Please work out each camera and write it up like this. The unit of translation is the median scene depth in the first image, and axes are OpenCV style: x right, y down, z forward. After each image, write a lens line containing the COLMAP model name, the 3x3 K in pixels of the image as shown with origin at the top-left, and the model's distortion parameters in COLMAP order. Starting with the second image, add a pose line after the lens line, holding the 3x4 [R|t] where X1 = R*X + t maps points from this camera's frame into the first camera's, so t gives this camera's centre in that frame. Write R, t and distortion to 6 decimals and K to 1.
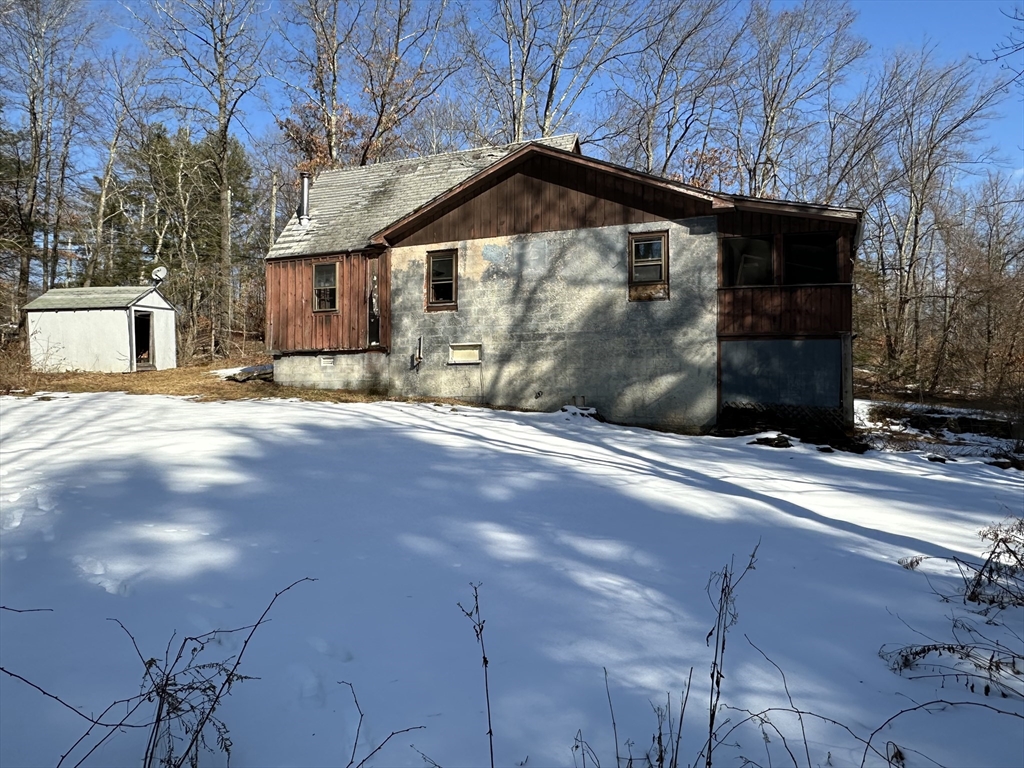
lens RADIAL K [[734.7, 0, 512.0], [0, 734.7, 384.0], [0, 0, 1]] dist [0.000338, 0.000744]
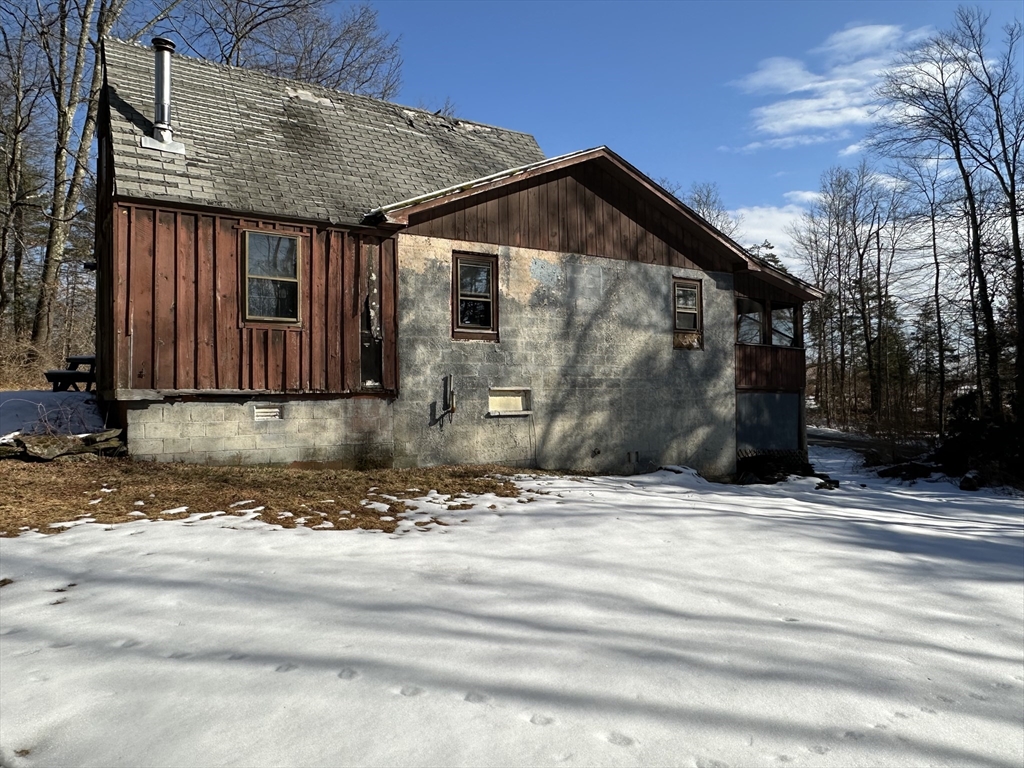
lens RADIAL K [[734.7, 0, 512.0], [0, 734.7, 384.0], [0, 0, 1]] dist [0.000338, 0.000744]
pose [[0.532963, 0.010384, 0.846075, -0.682251], [-0.001886, 0.999937, -0.011085, -0.051299], [-0.846136, 0.004312, 0.532949, 0.613629]]
